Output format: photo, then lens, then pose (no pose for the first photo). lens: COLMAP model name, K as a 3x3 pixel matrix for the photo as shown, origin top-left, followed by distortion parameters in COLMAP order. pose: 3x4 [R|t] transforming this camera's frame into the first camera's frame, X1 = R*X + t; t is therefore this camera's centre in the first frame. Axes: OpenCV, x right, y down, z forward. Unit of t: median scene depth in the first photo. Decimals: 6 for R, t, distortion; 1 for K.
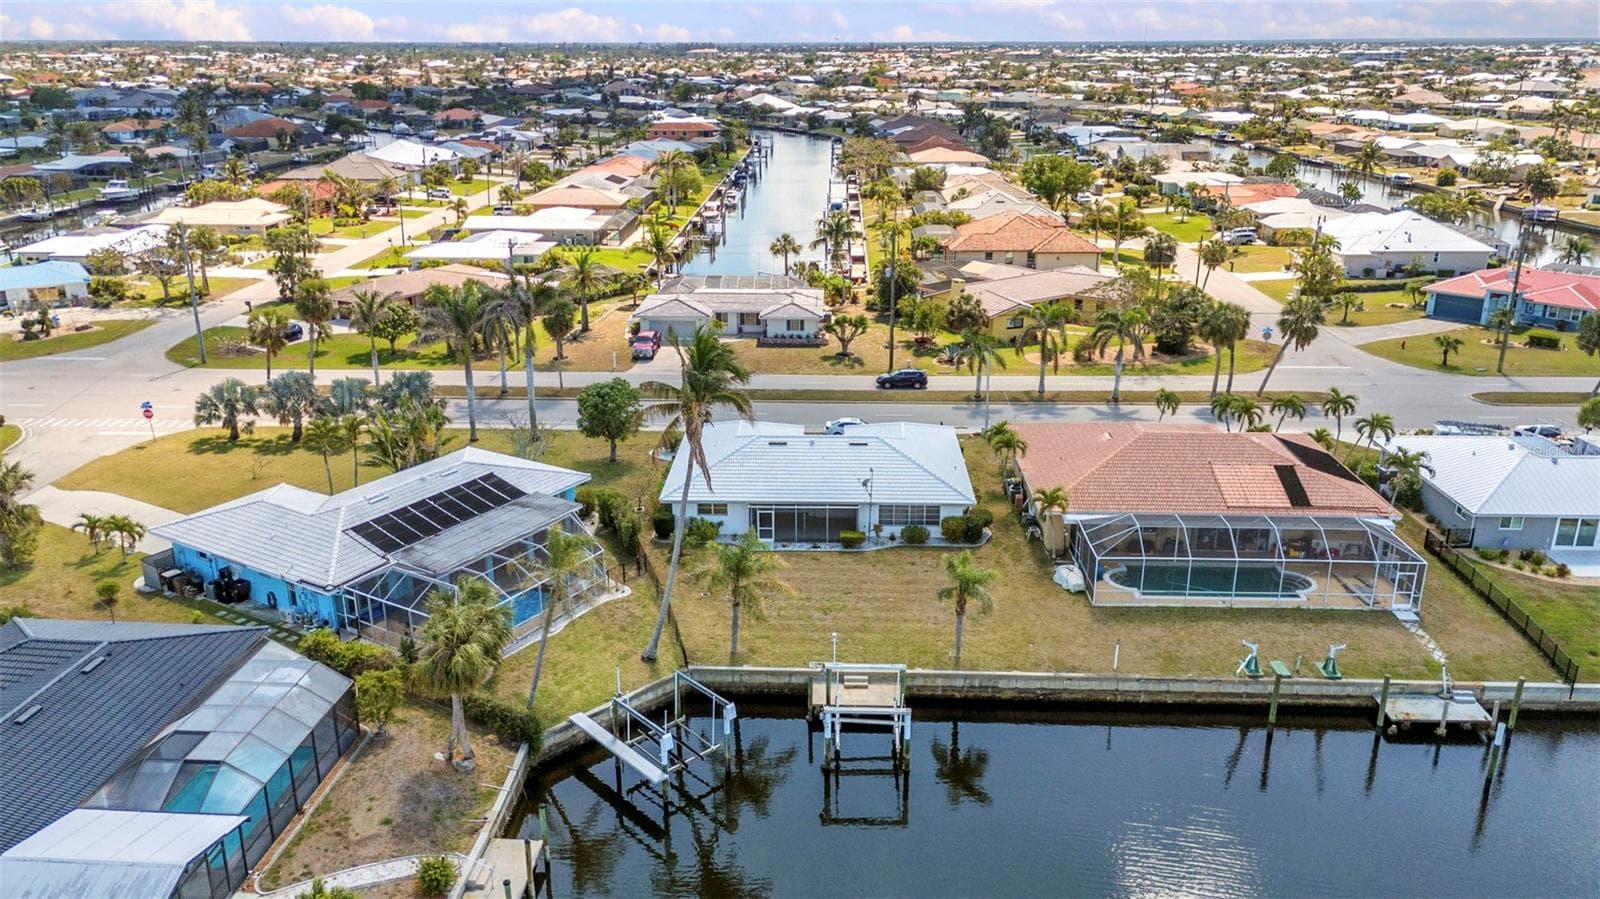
lens RADIAL K [[1181.7, 0, 796.9], [0, 1181.7, 449.8], [0, 0, 1]] dist [0.055326, -0.040890]
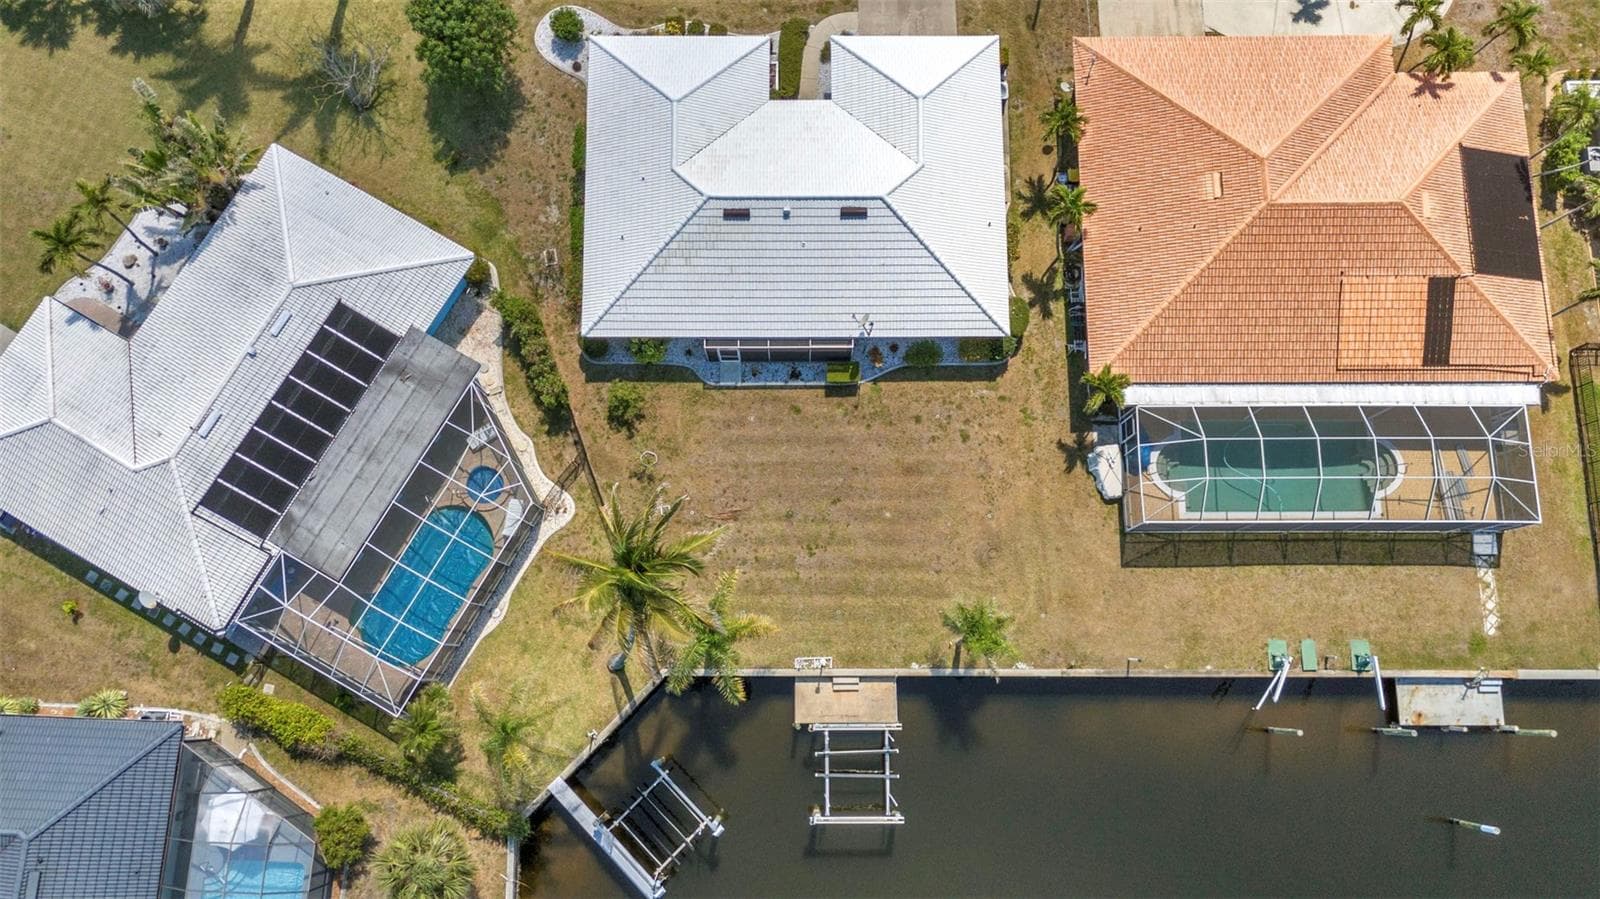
lens RADIAL K [[1181.7, 0, 806.6], [0, 1181.7, 450.1], [0, 0, 1]] dist [0.055326, -0.040890]
pose [[0.999274, -0.037662, 0.005758, 0.018993], [0.014372, 0.512580, 0.858519, -0.601529], [-0.035285, -0.857813, 0.512749, 0.597326]]
